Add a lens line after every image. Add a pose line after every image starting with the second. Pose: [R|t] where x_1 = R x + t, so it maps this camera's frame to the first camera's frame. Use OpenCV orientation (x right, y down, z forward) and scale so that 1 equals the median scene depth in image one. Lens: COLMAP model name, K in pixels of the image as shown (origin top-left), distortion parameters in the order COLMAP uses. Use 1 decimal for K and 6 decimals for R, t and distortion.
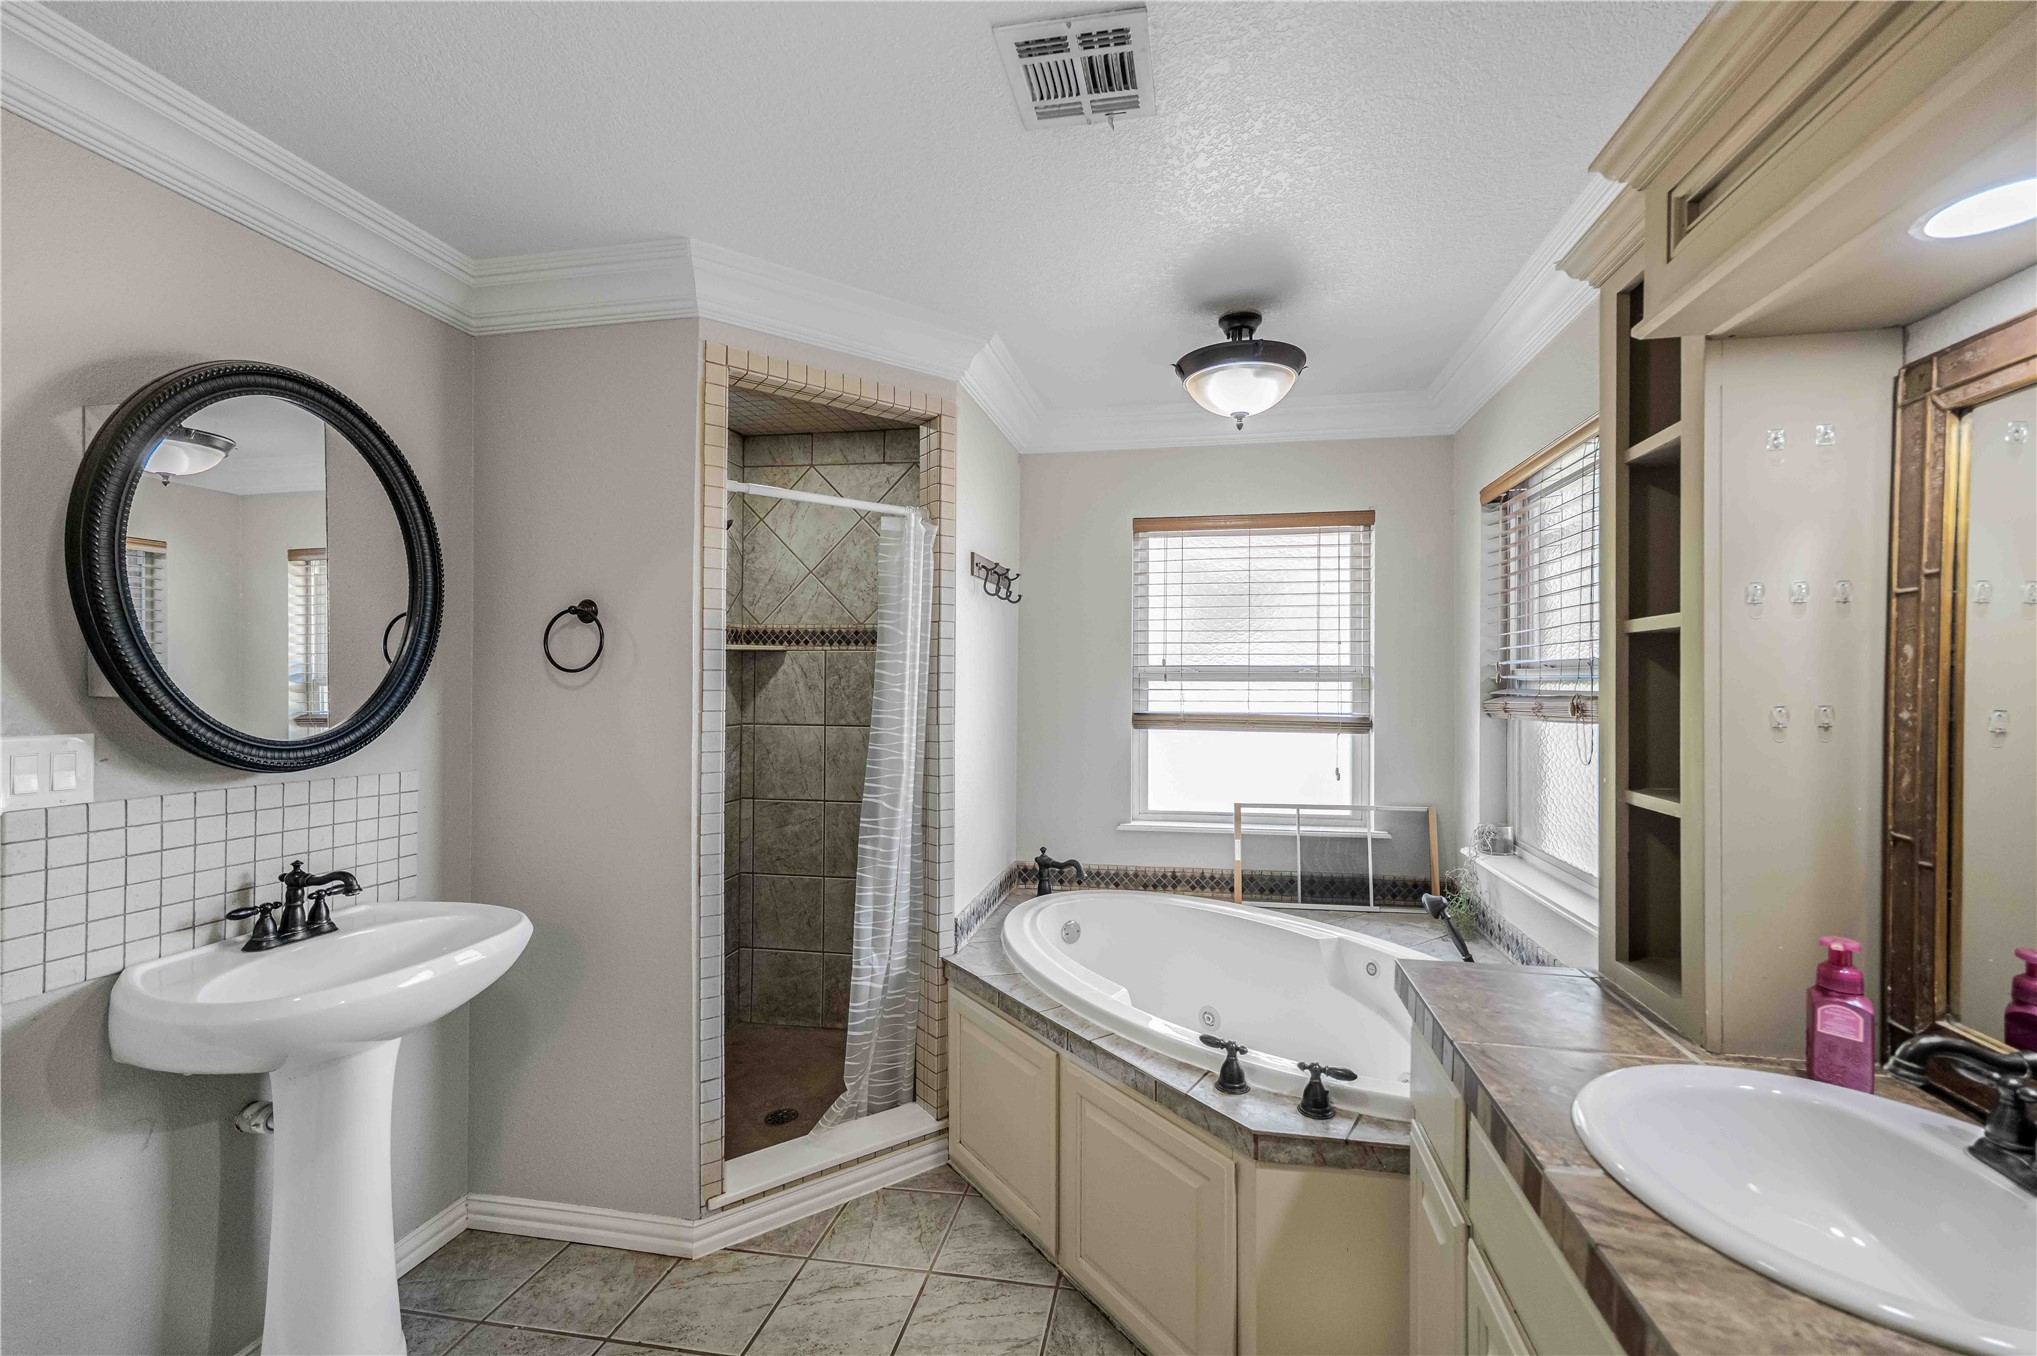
lens RADIAL K [[811.0, 0, 1009.0], [0, 811.0, 676.7], [0, 0, 1]] dist [0.001935, 0.000825]
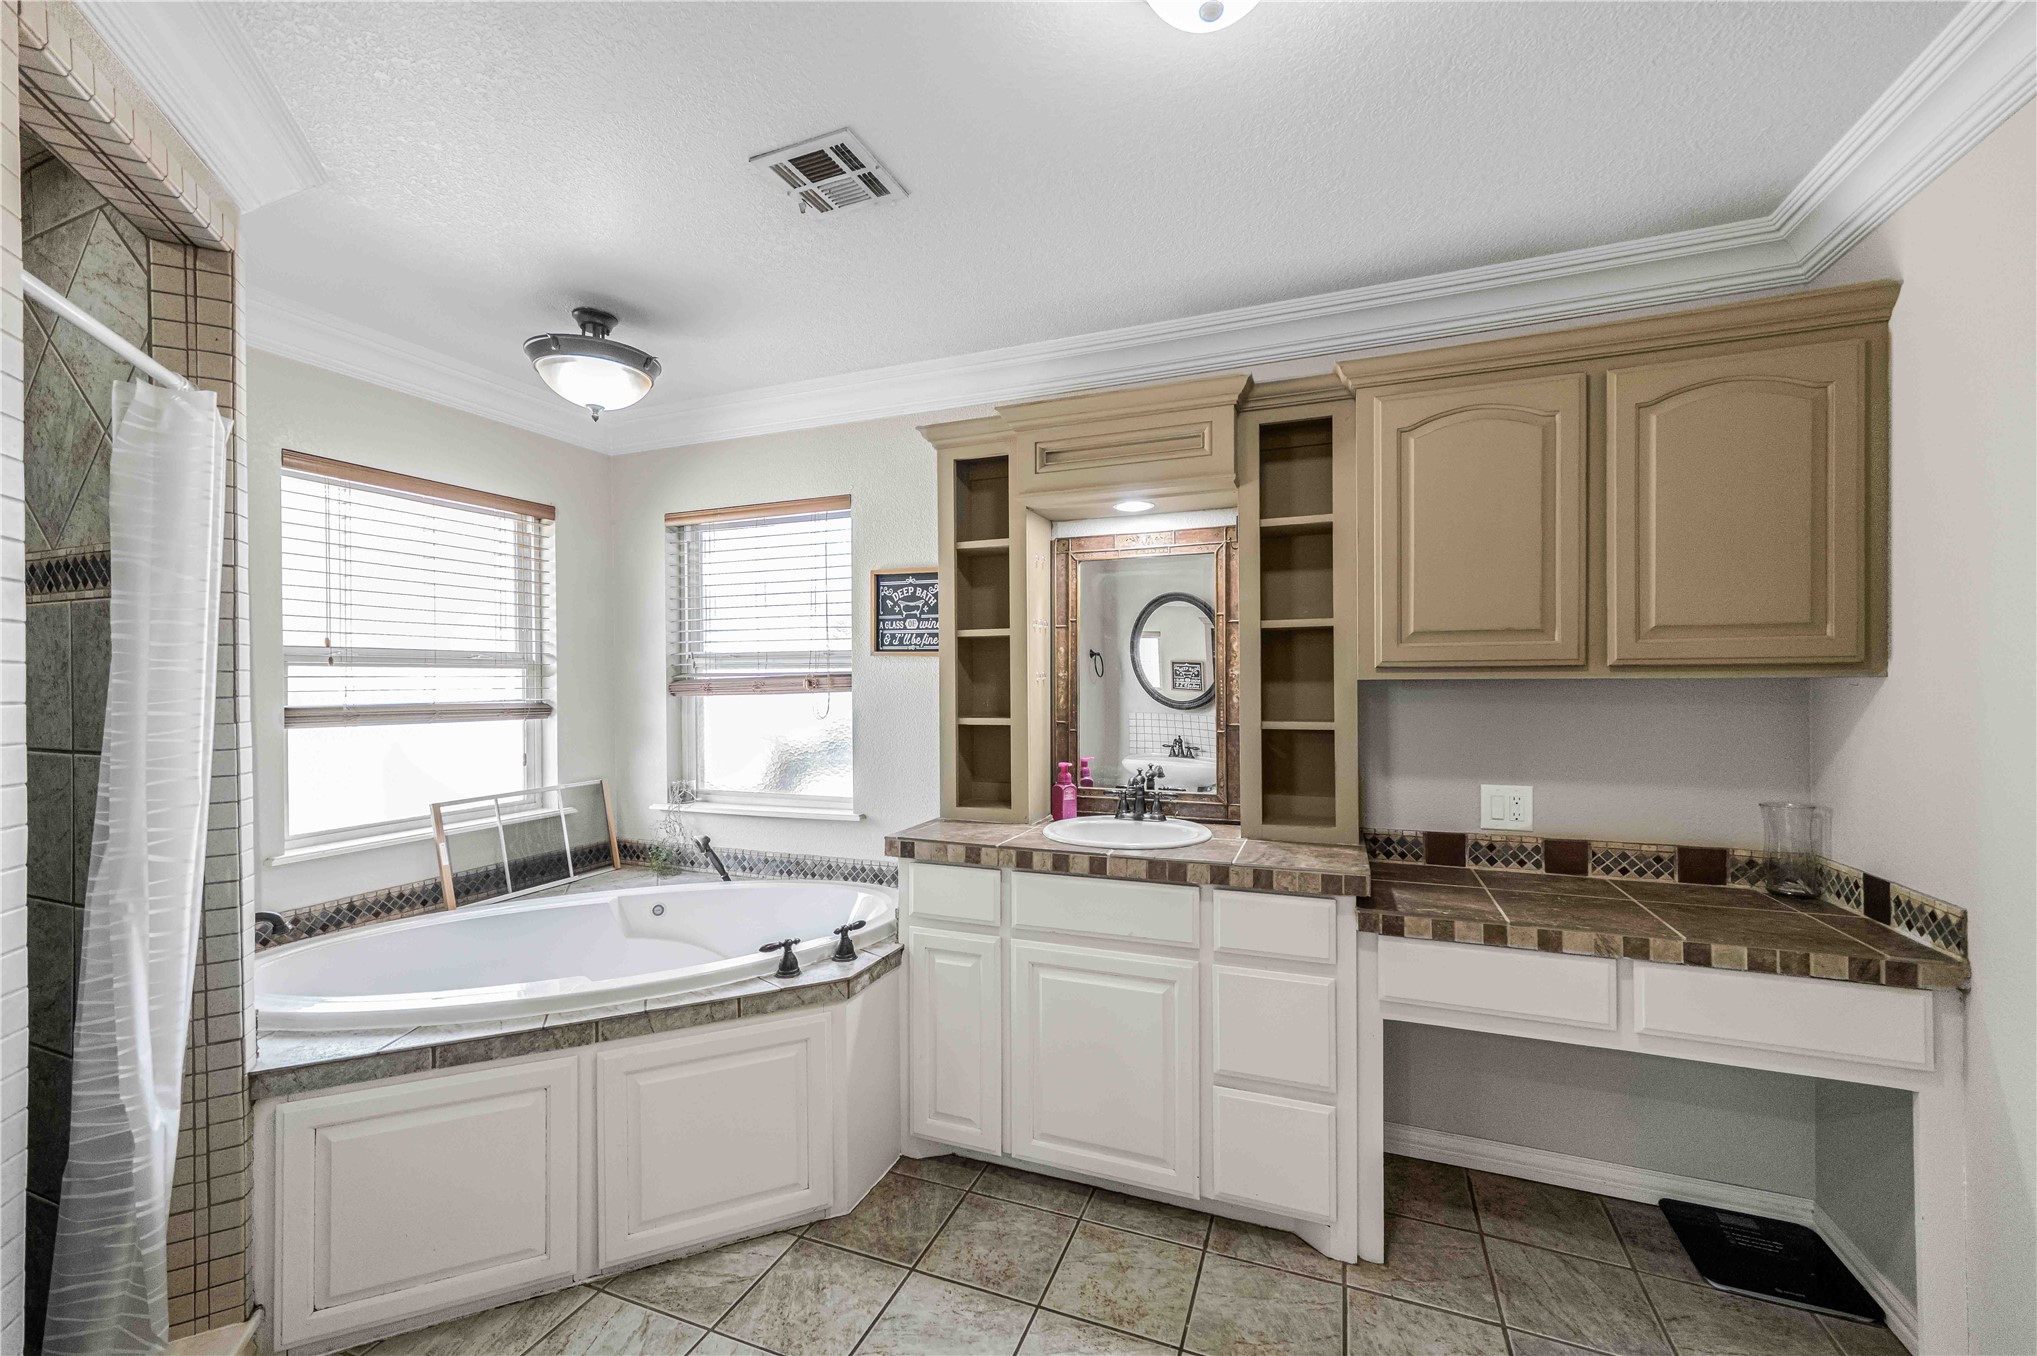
lens RADIAL K [[811.0, 0, 1009.0], [0, 811.0, 676.7], [0, 0, 1]] dist [0.001935, 0.000825]
pose [[0.222013, -0.001229, 0.975043, -0.456194], [0.000039, 0.999999, 0.001252, 0.015707], [-0.975044, -0.000240, 0.222012, 0.188220]]
